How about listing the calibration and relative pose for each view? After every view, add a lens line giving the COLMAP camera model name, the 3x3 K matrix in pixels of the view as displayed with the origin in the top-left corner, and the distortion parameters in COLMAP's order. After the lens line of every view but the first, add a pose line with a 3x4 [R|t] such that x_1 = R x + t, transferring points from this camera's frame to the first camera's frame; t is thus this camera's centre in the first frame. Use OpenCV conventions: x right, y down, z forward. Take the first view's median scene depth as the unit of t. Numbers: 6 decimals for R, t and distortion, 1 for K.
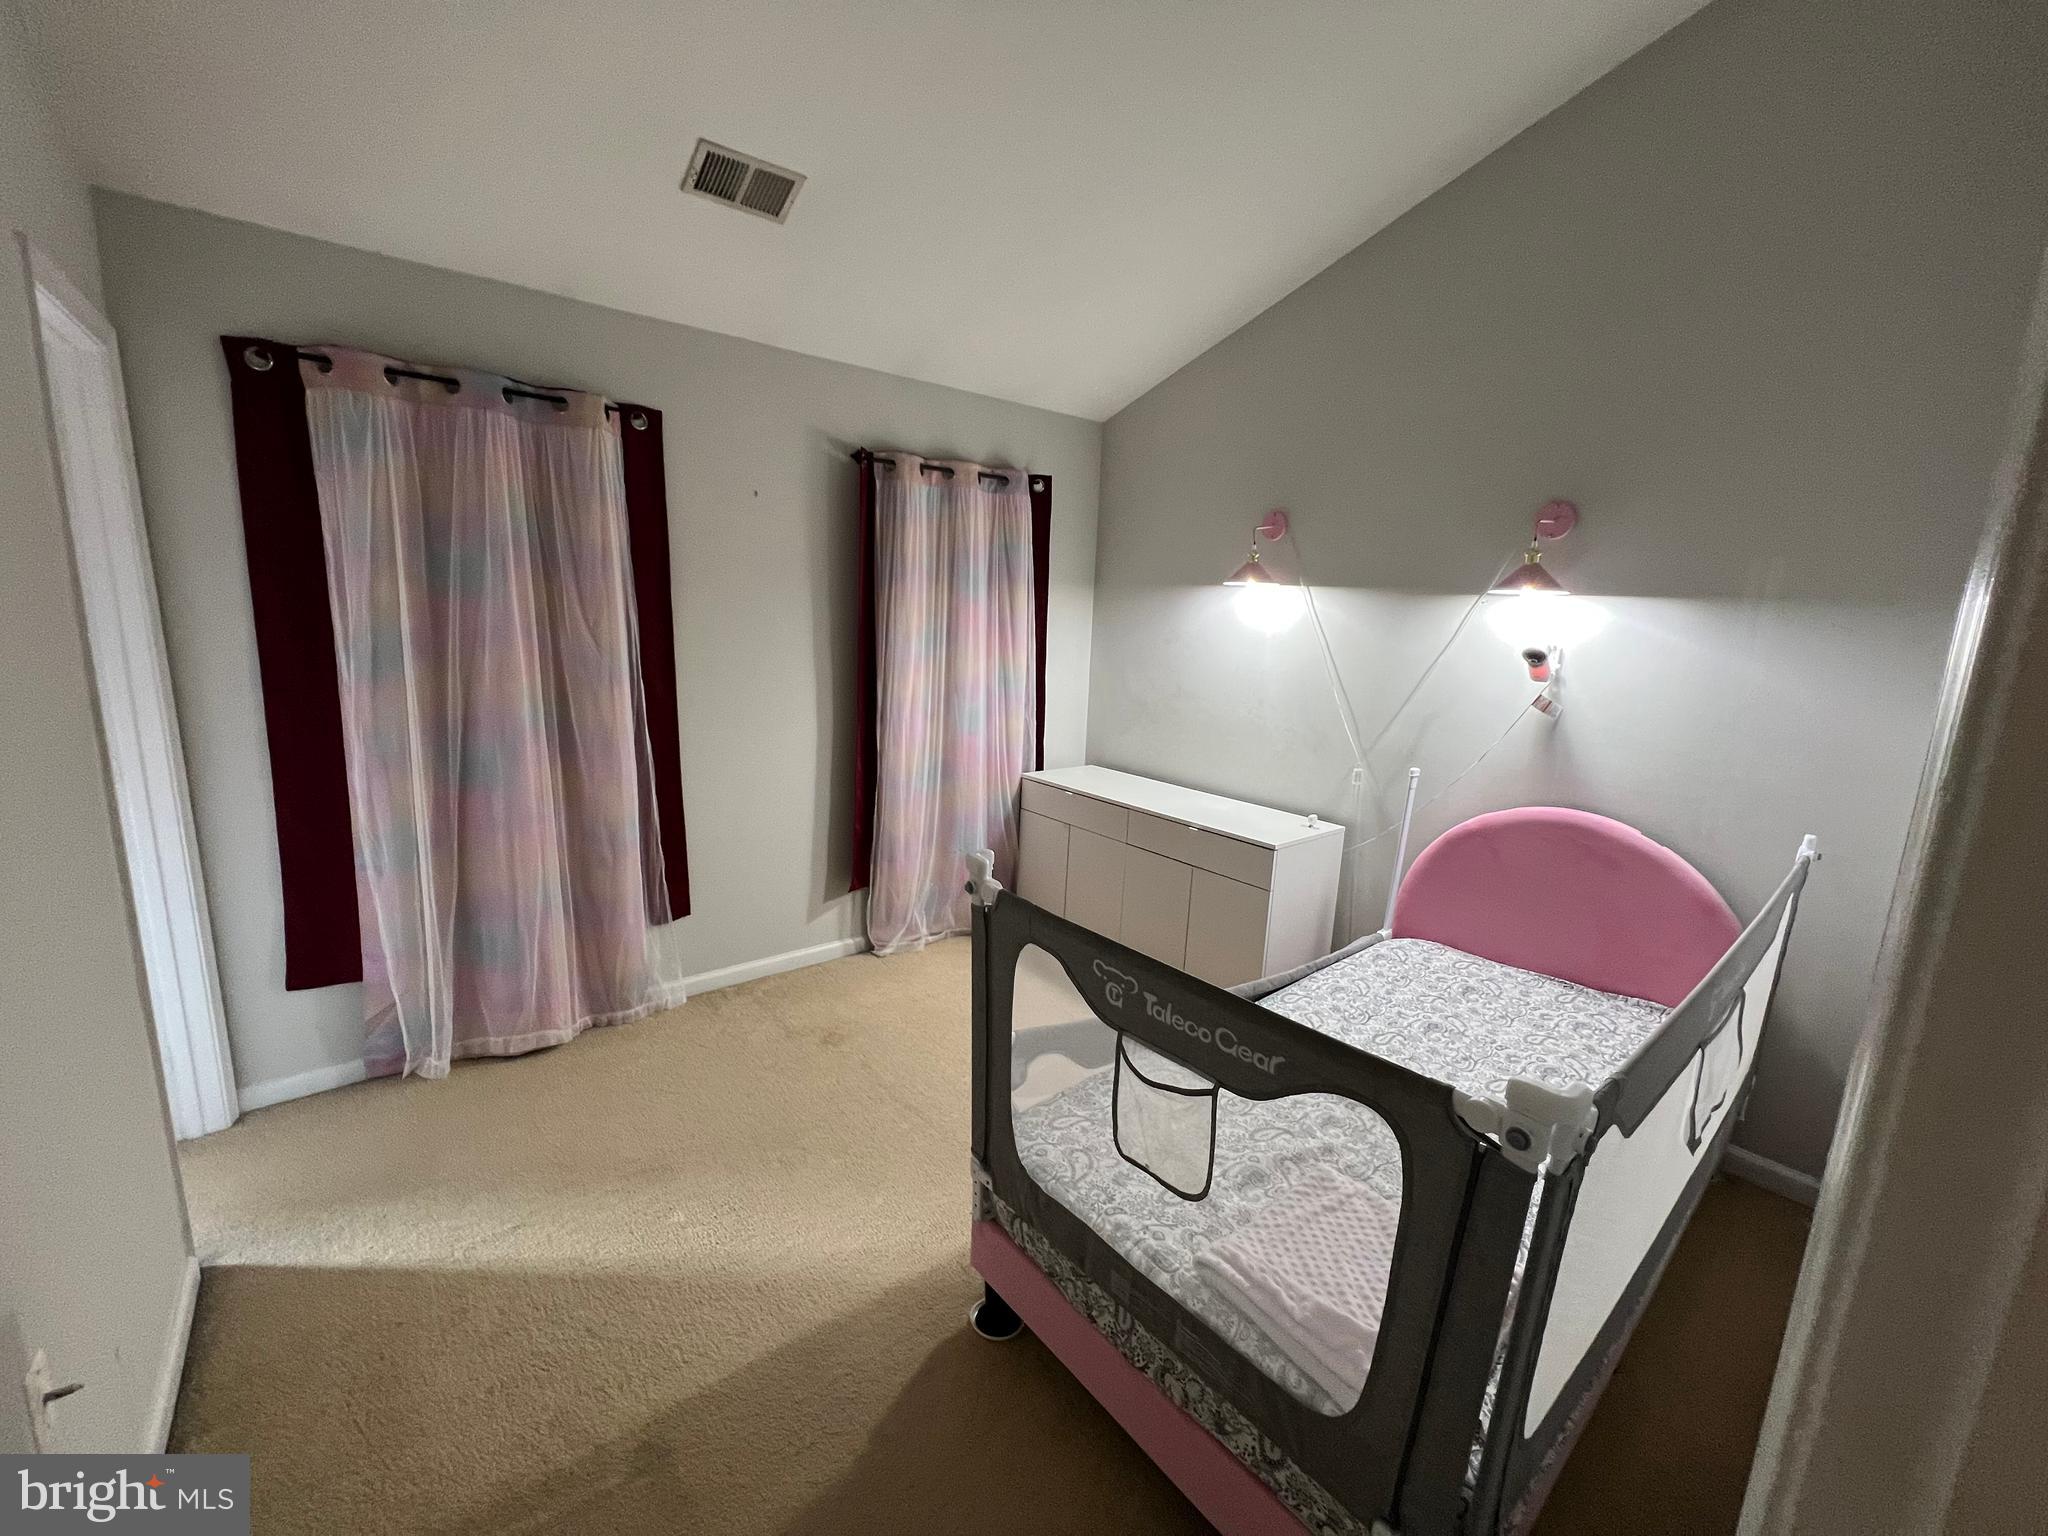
lens RADIAL K [[821.0, 0, 1019.0], [0, 821.0, 759.6], [0, 0, 1]] dist [-0.002671, 0.001127]
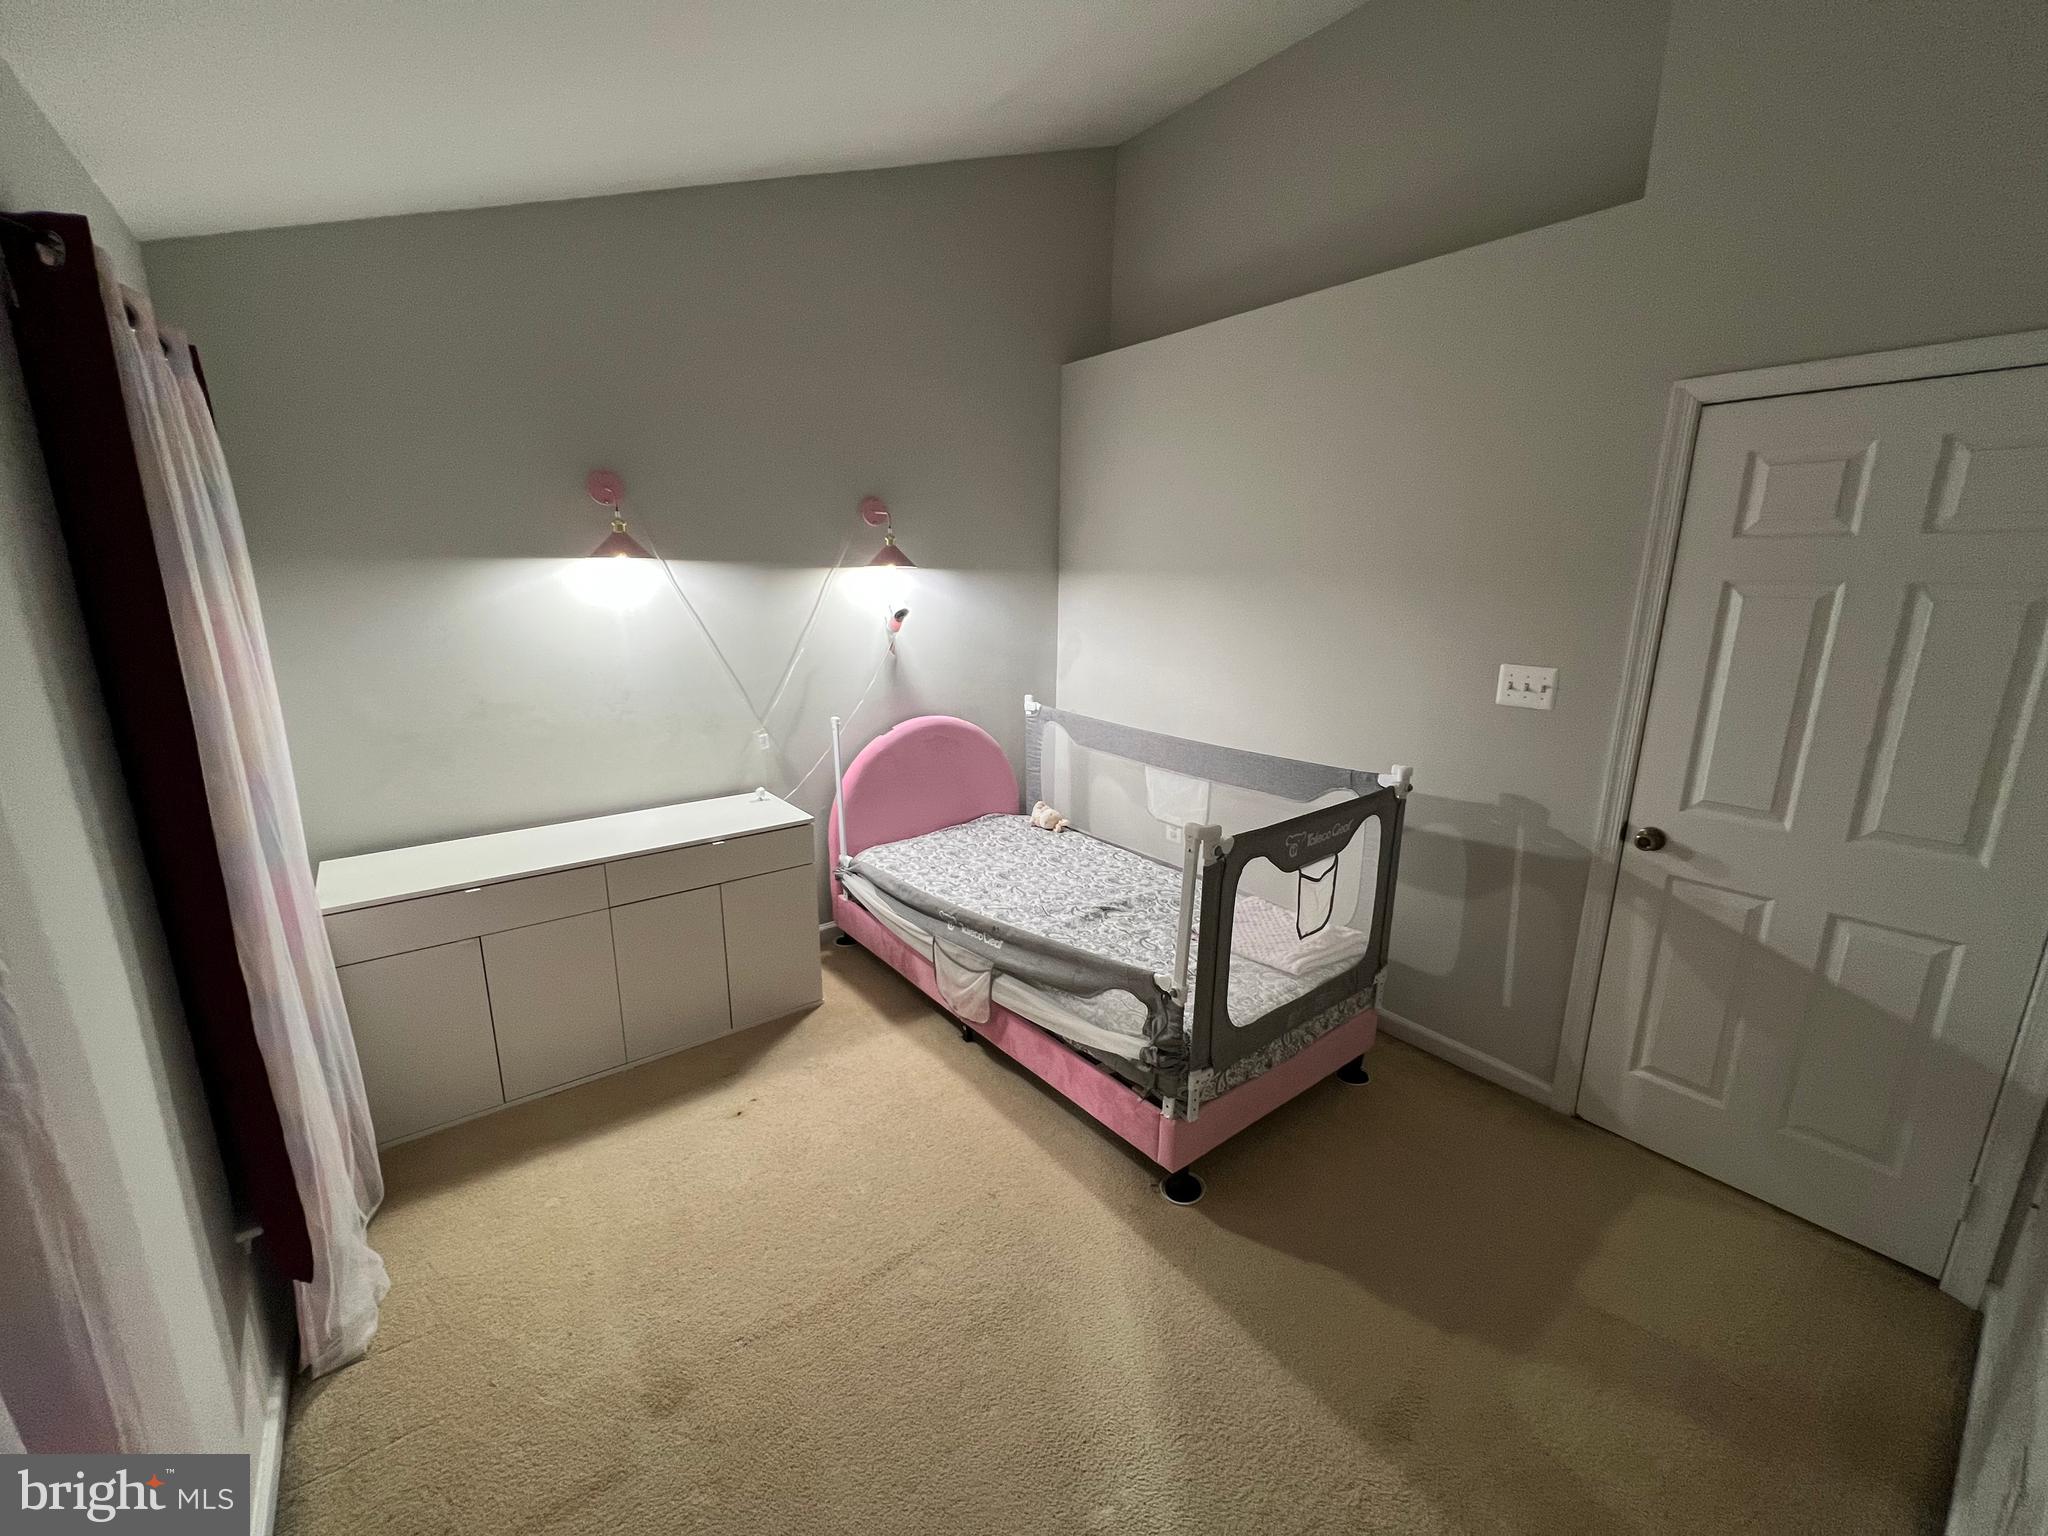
lens RADIAL K [[821.0, 0, 1019.8], [0, 821.0, 758.4], [0, 0, 1]] dist [-0.002671, 0.001127]
pose [[0.029554, -0.261353, 0.964791, -0.768697], [0.178955, 0.951001, 0.252136, -0.211100], [-0.983413, 0.165203, 0.074876, 0.757430]]
